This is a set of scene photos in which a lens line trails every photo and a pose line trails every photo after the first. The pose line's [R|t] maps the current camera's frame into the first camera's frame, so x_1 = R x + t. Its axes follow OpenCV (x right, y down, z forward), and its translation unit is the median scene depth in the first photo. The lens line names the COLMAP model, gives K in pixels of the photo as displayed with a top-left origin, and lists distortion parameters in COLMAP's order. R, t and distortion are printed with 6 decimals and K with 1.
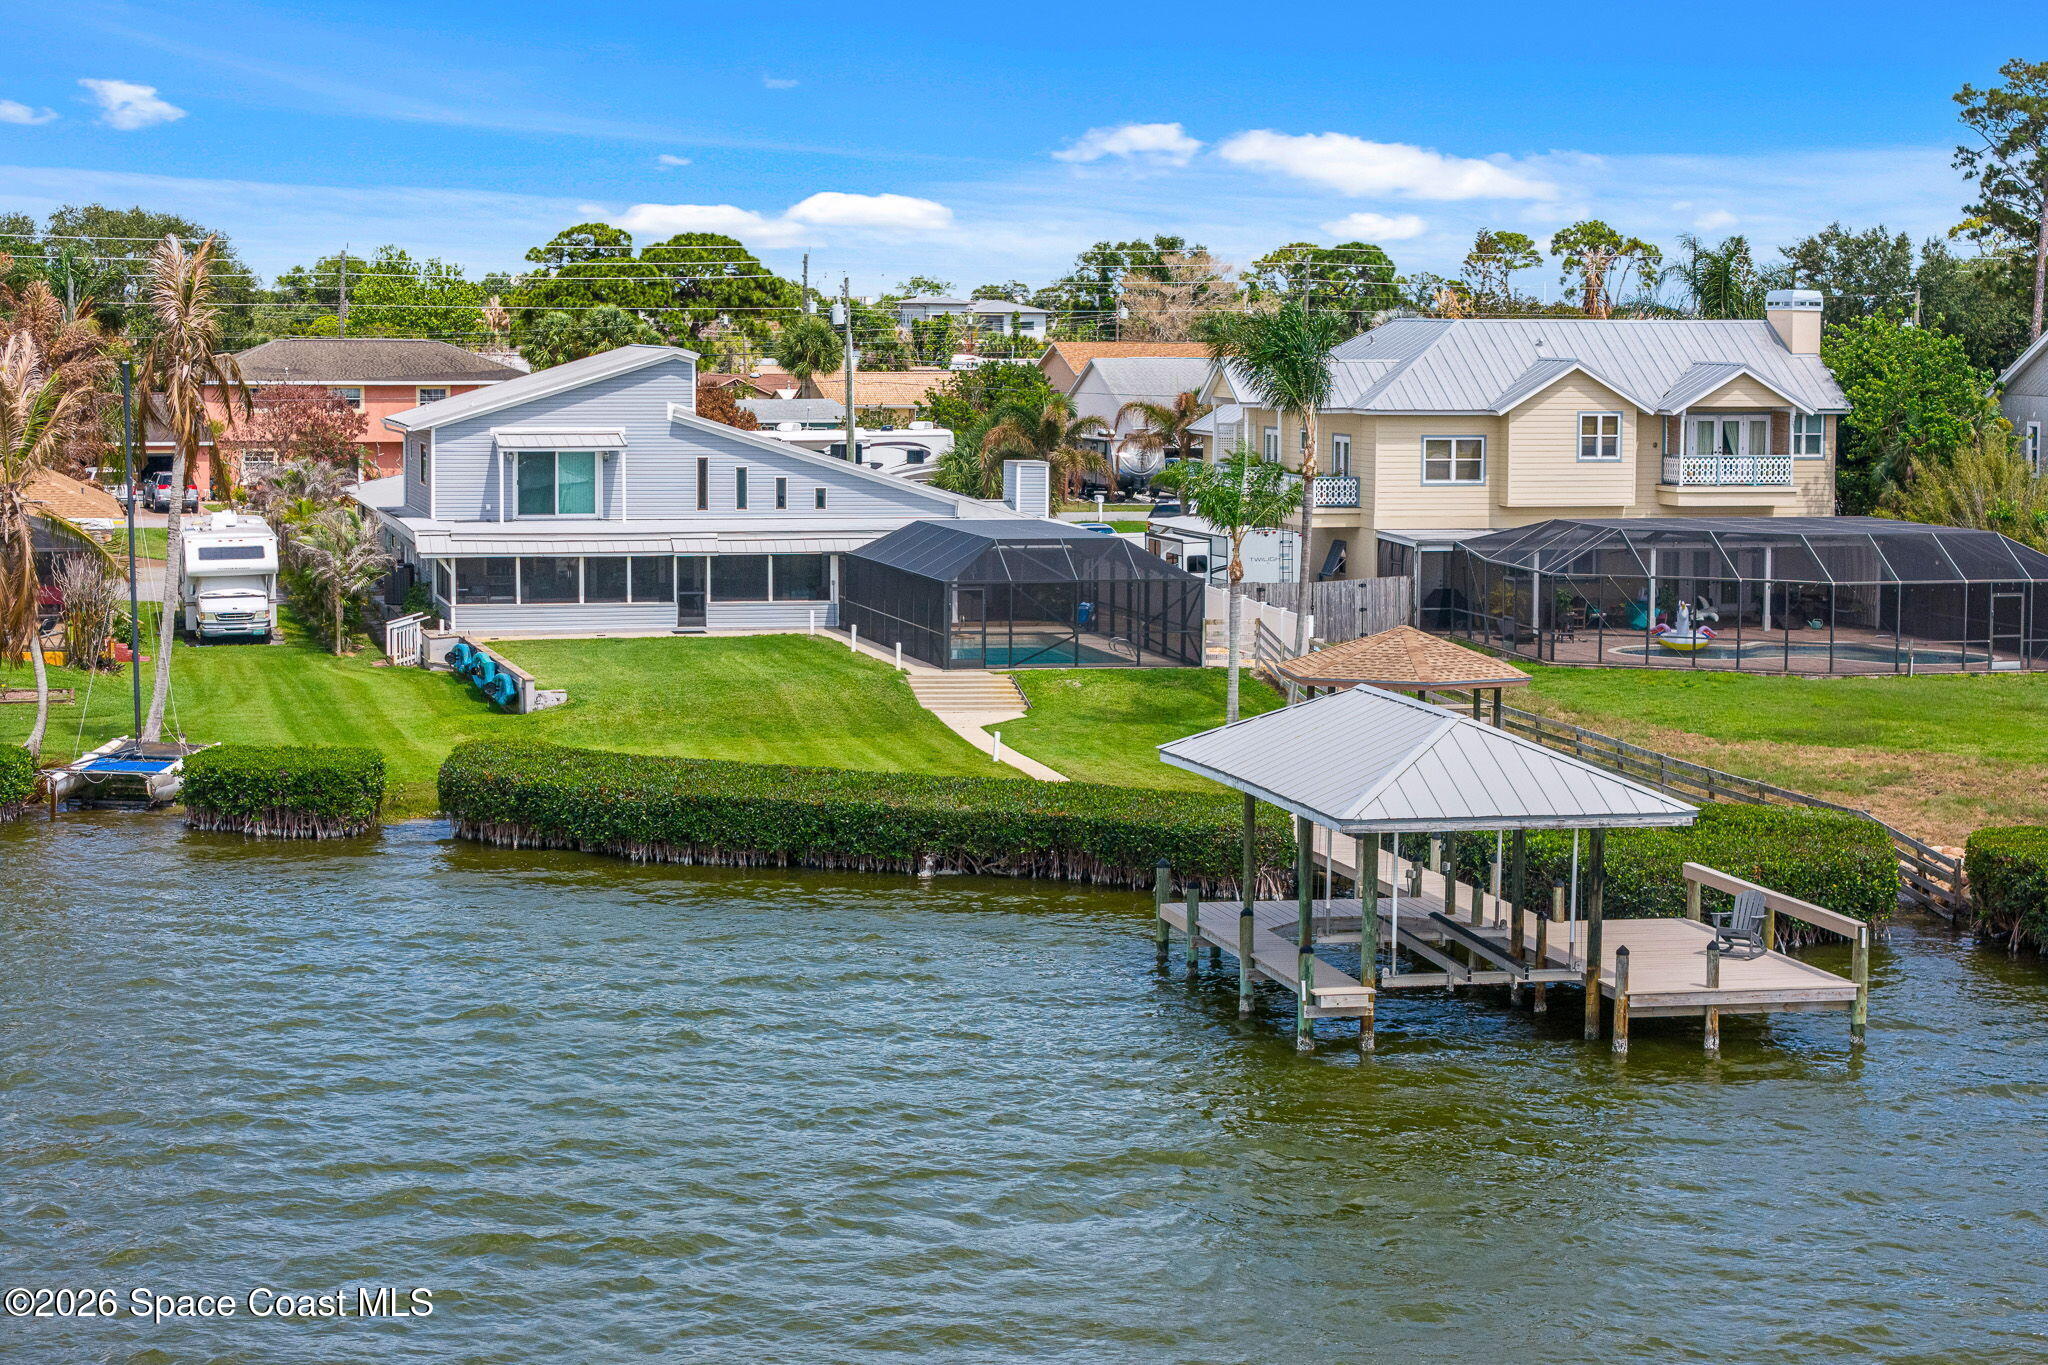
lens RADIAL K [[4004.7, 0, 1024.0], [0, 4004.7, 682.5], [0, 0, 1]] dist [0.555109, 0.036337]
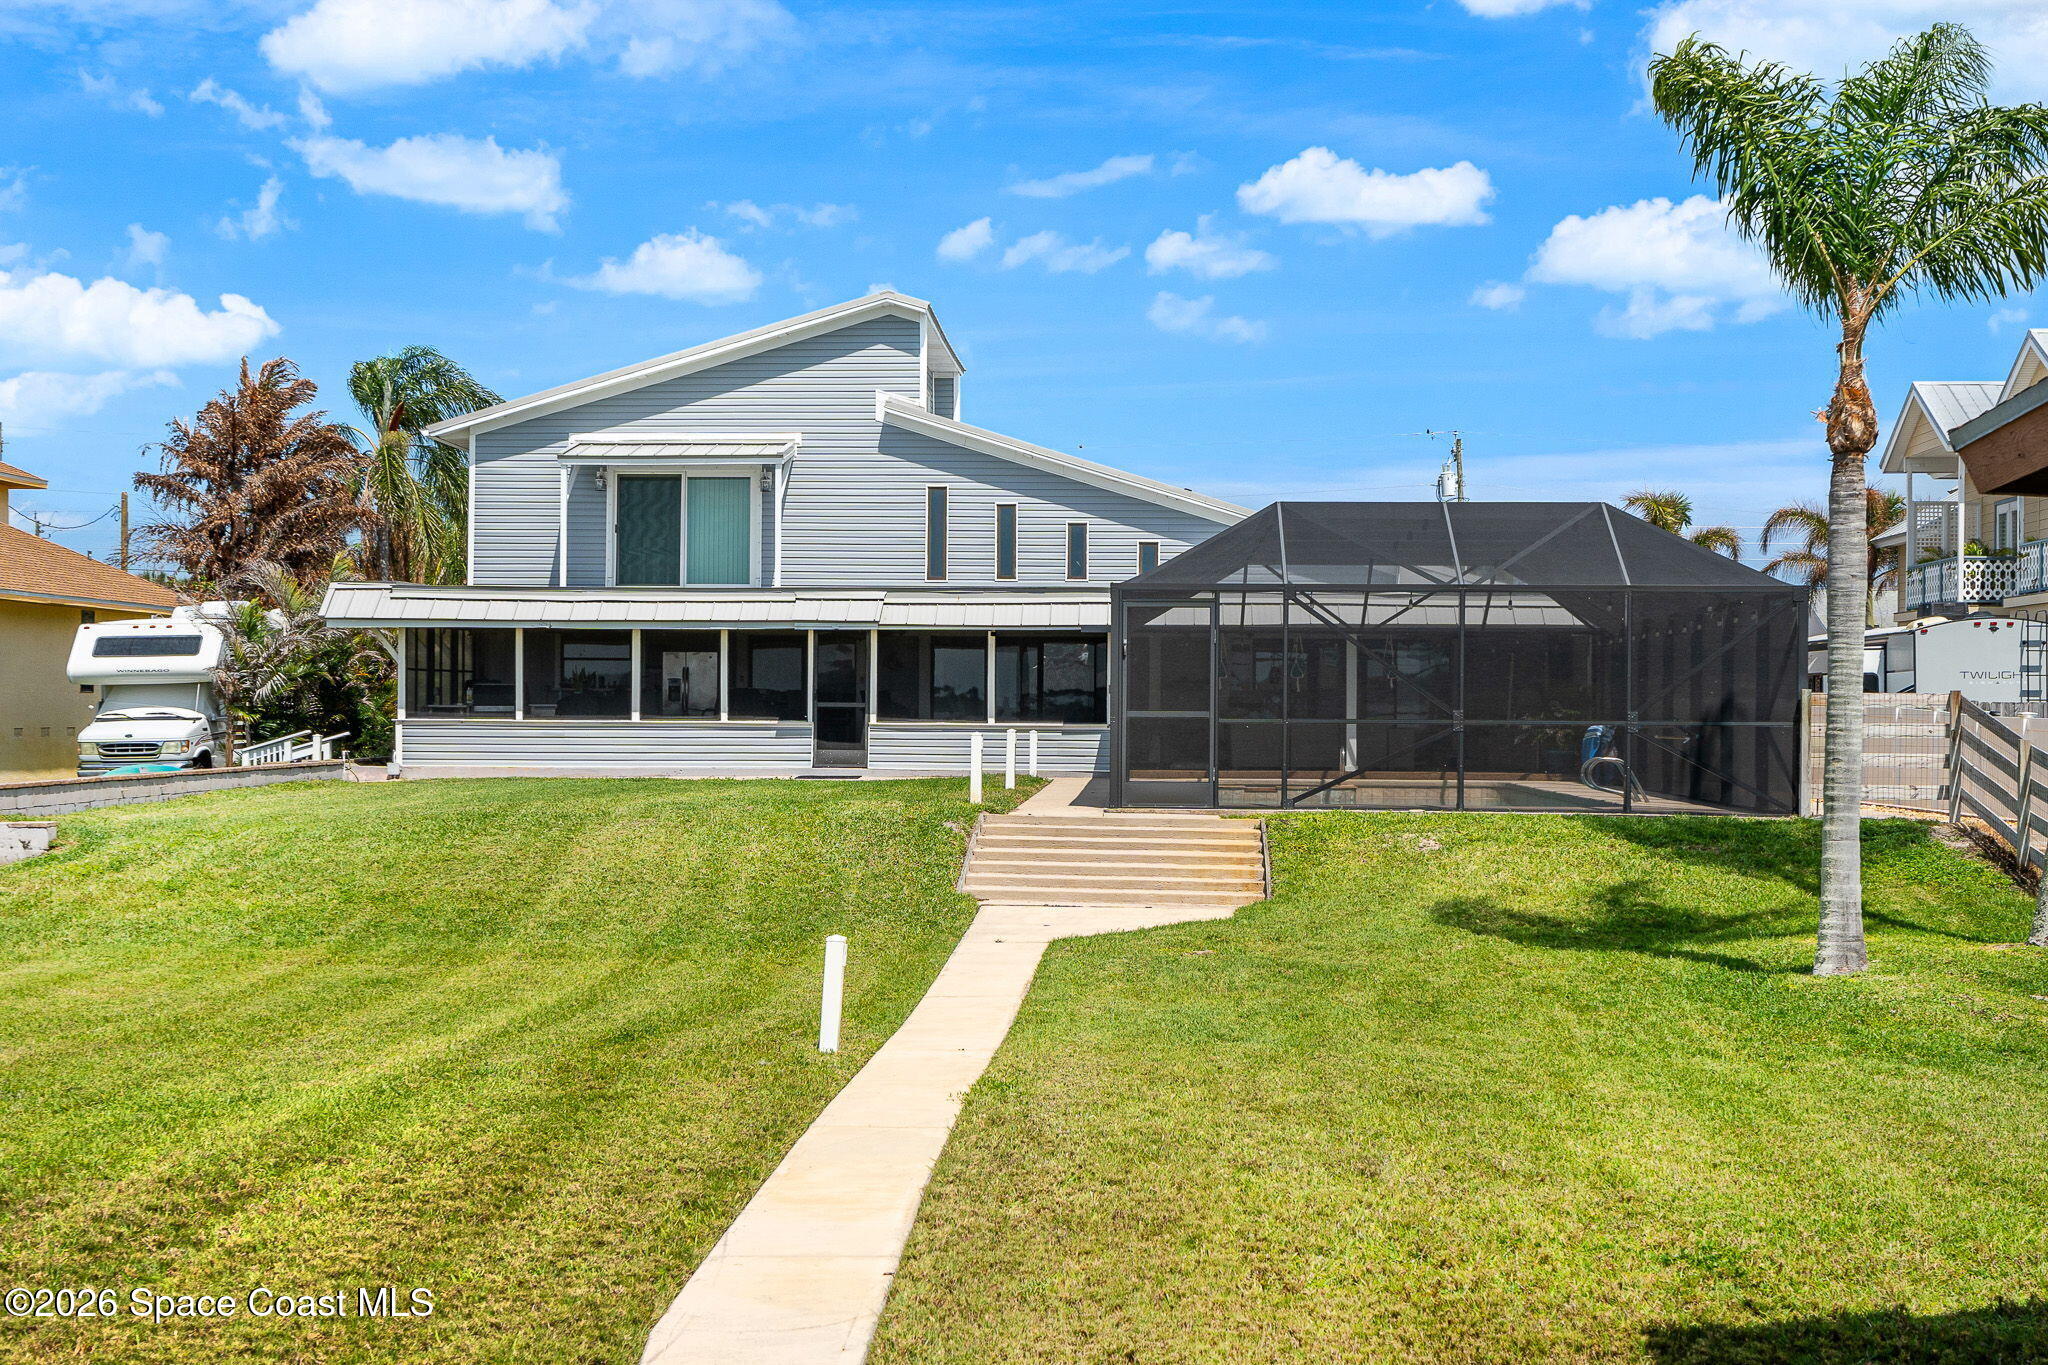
lens RADIAL K [[2730.6, 0, 1024.0], [0, 2730.6, 682.5], [0, 0, 1]] dist [-0.000761, 0.002240]
pose [[0.958412, -0.002551, -0.285376, 0.043077], [-0.027476, 0.994490, -0.101167, 0.010558], [0.284062, 0.104801, 0.953061, 0.660189]]
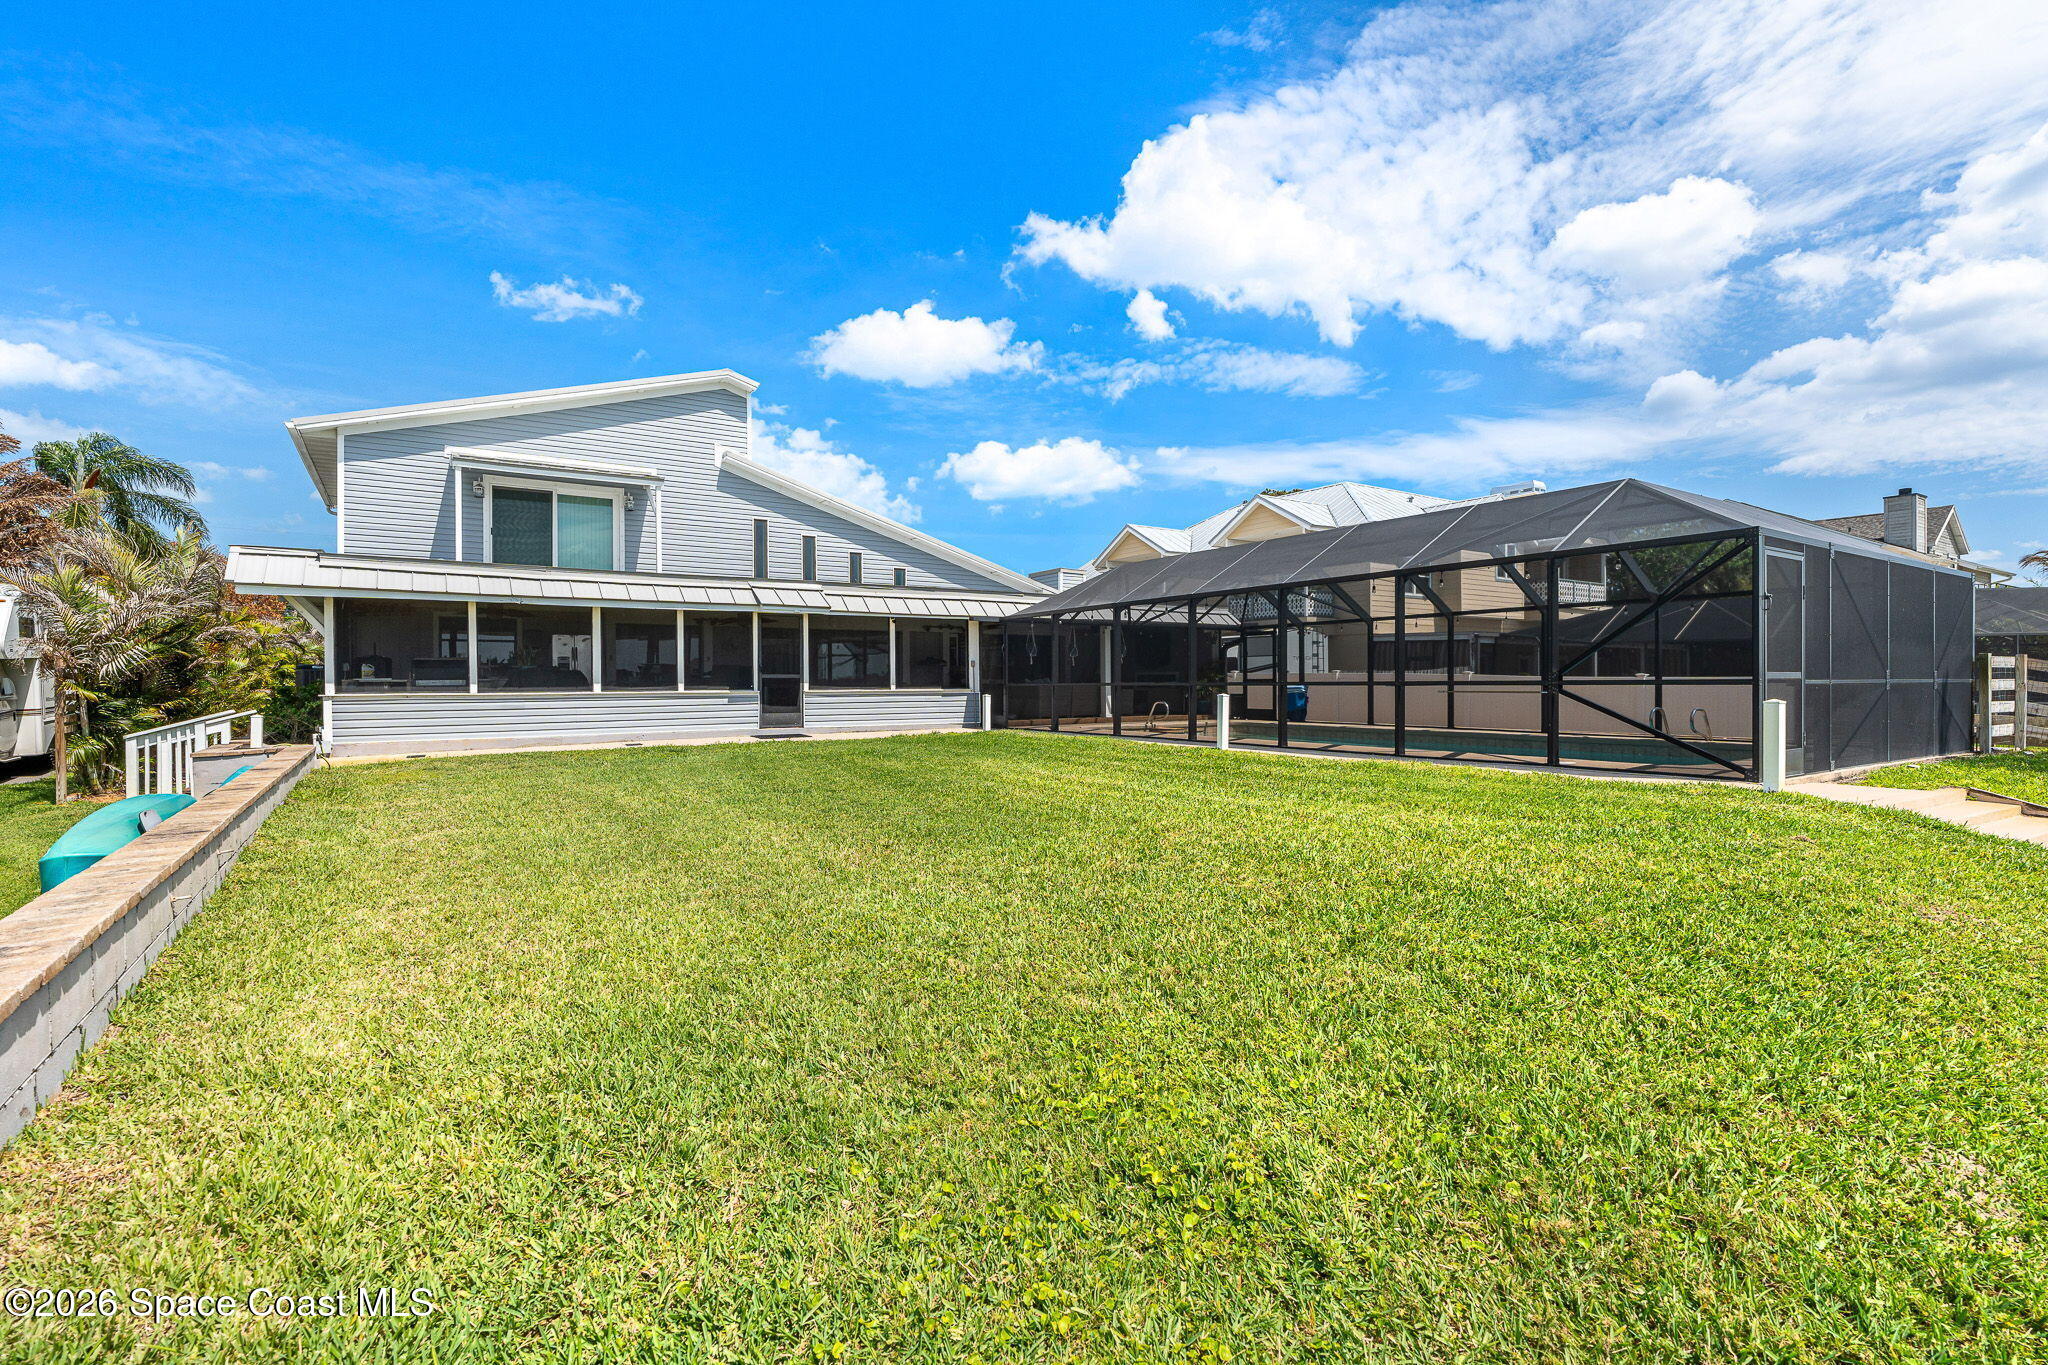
lens RADIAL K [[929.3, 0, 1024.0], [0, 929.3, 682.5], [0, 0, 1]] dist [-0.008006, 0.000401]
pose [[0.941749, -0.010565, 0.336150, -0.095572], [0.041329, 0.995566, -0.084498, -0.006887], [-0.333767, 0.093469, 0.938010, 0.842220]]
